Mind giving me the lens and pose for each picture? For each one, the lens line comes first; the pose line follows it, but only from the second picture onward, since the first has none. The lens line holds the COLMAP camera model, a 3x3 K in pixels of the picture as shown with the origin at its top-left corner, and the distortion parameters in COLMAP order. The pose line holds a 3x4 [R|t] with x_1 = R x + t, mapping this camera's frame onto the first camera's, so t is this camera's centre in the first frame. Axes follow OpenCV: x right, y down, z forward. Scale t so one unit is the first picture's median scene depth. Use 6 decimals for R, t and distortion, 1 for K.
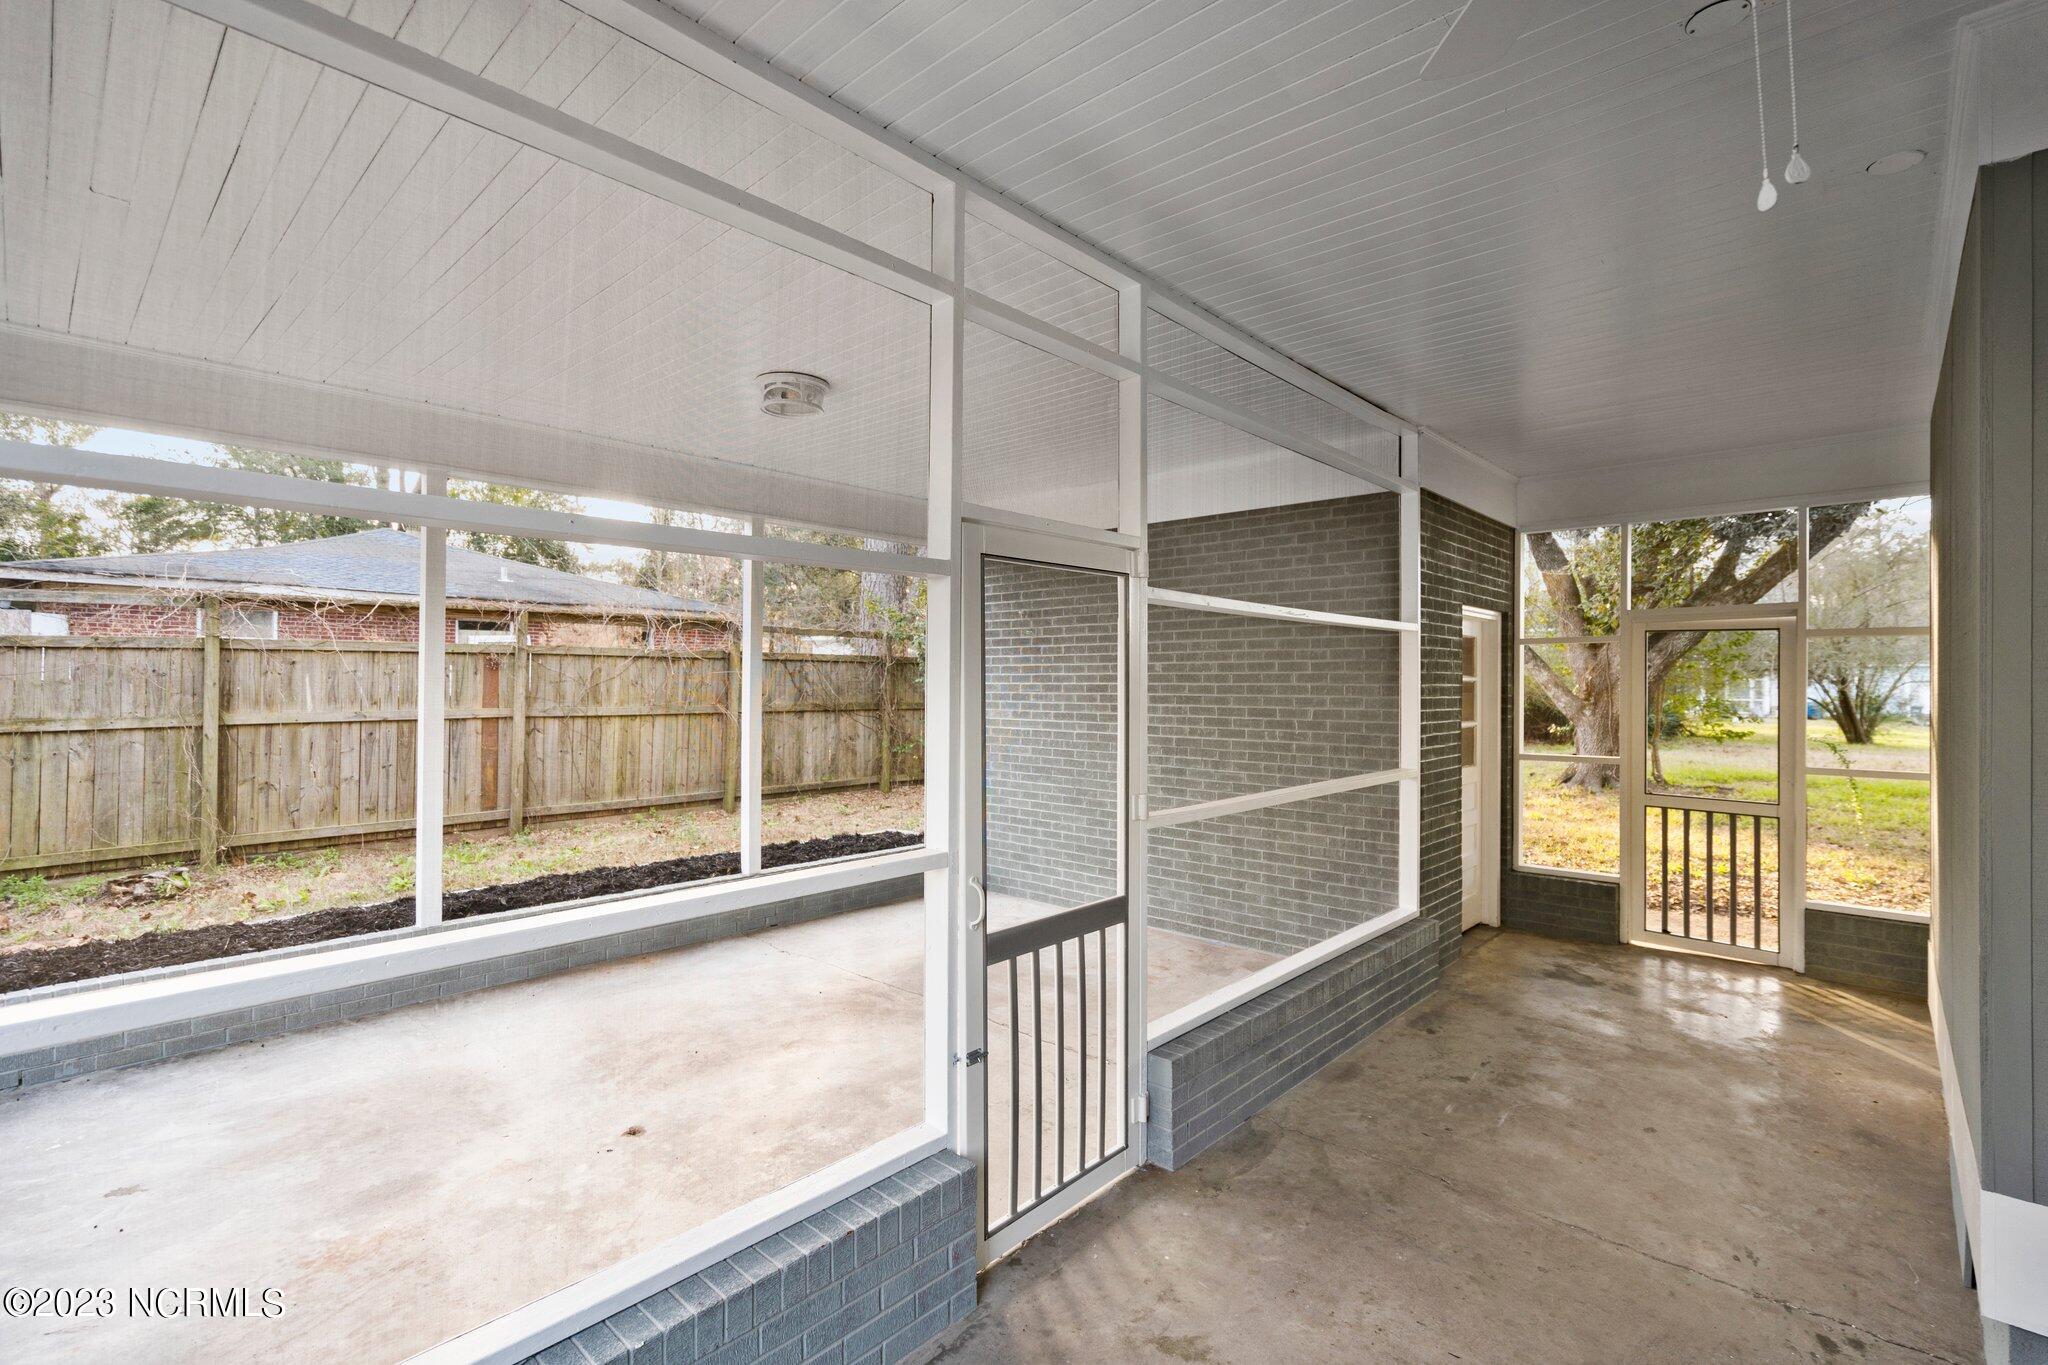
lens RADIAL K [[930.2, 0, 1023.3], [0, 930.2, 677.4], [0, 0, 1]] dist [0.003447, 0.000185]
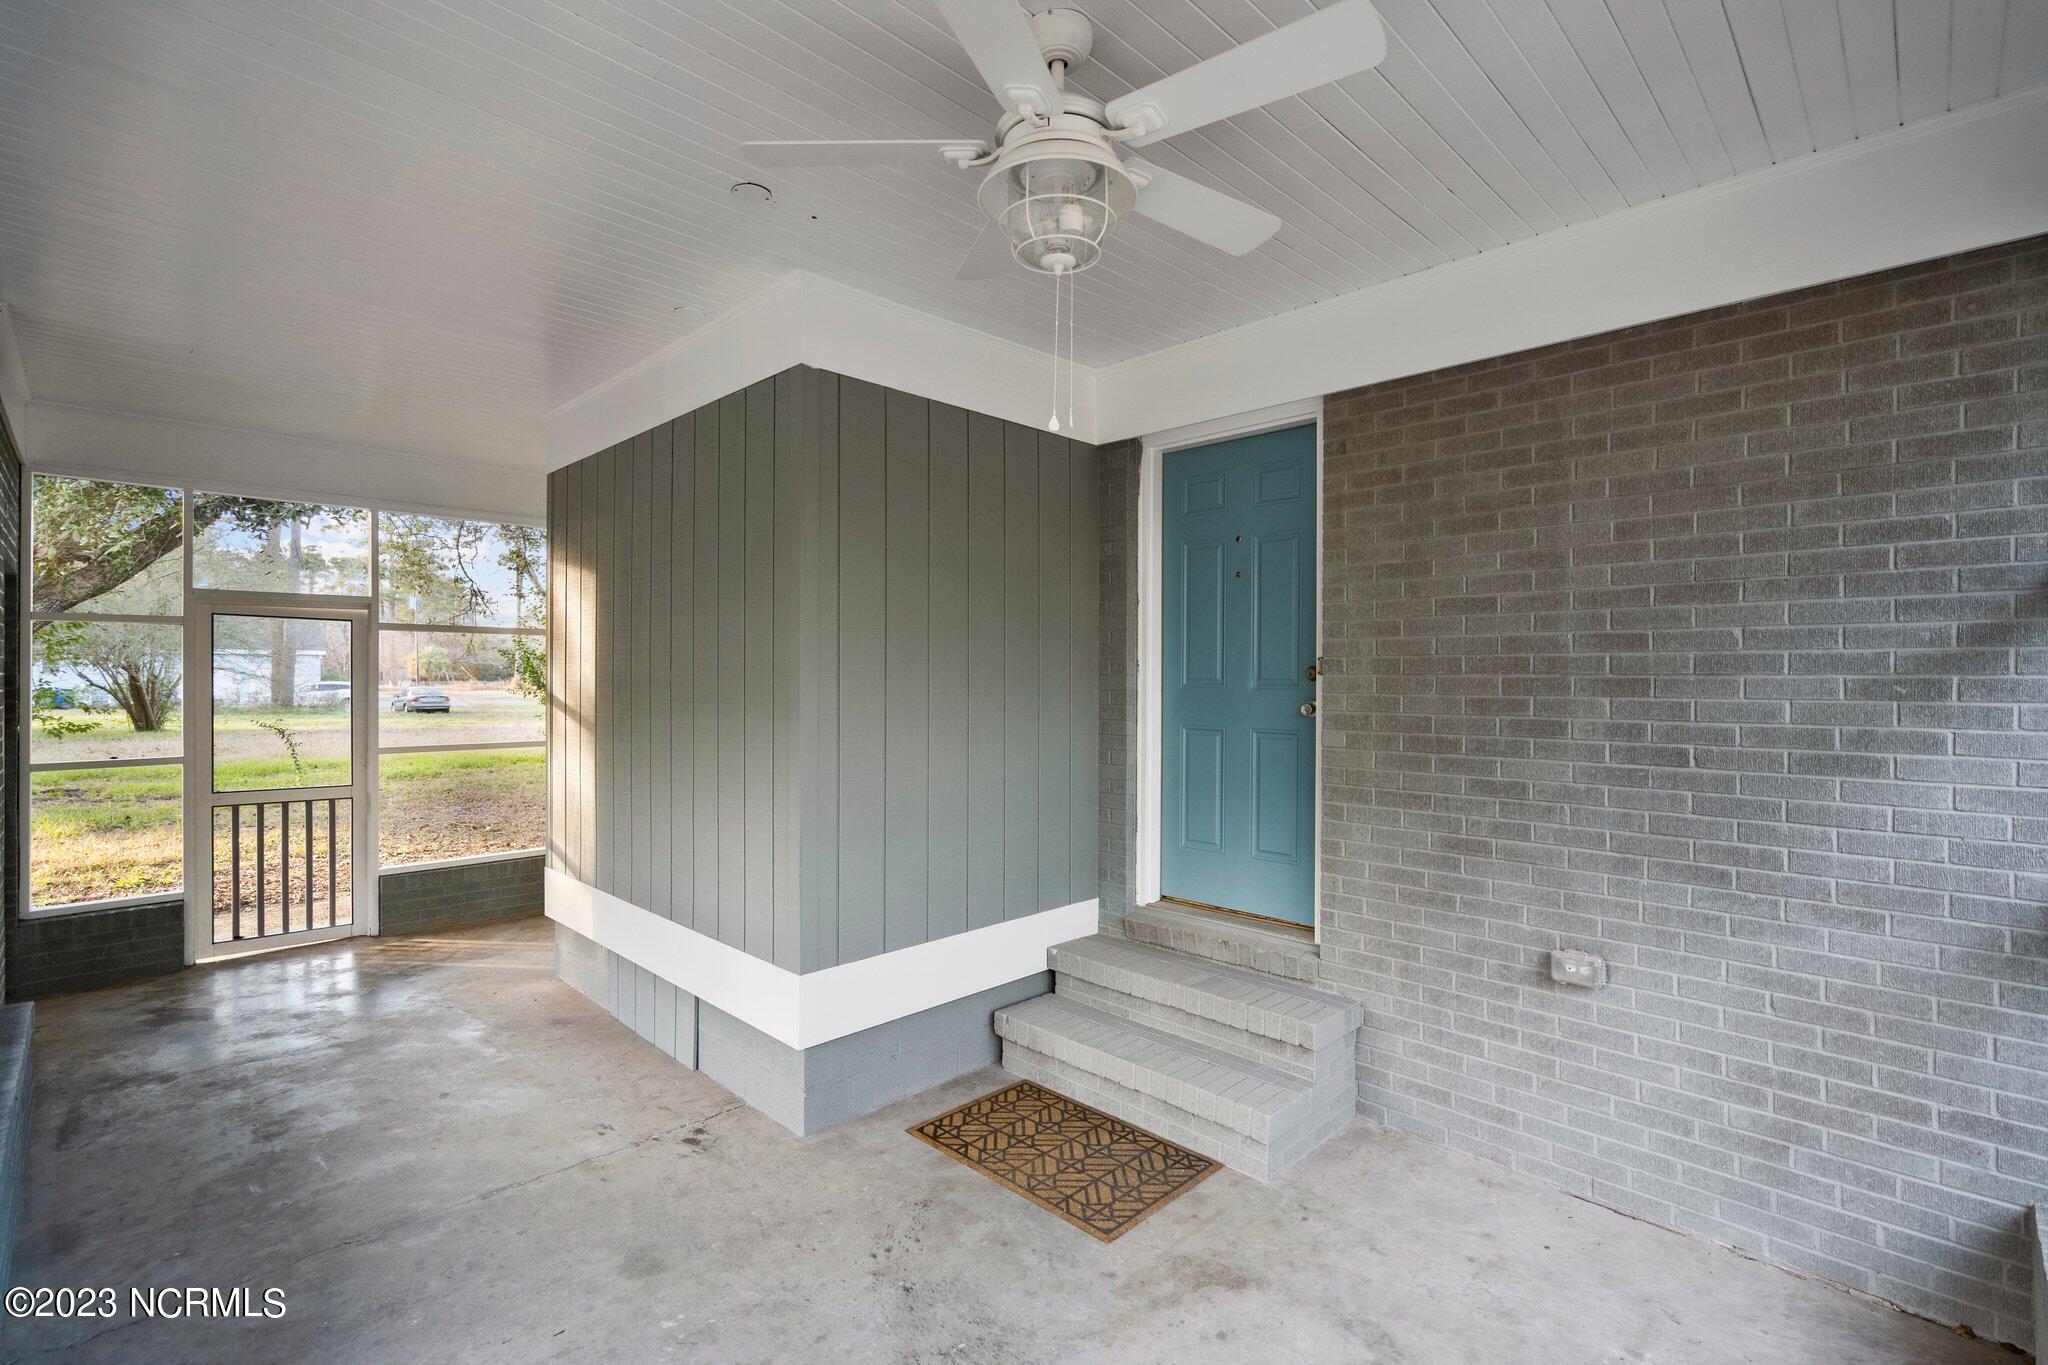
lens RADIAL K [[930.2, 0, 1023.6], [0, 930.2, 682.5], [0, 0, 1]] dist [0.003447, 0.000185]
pose [[0.029754, -0.008408, 0.999522, -0.275021], [-0.012131, 0.999888, 0.008772, -0.000040], [-0.999484, -0.012386, 0.029649, 0.241490]]
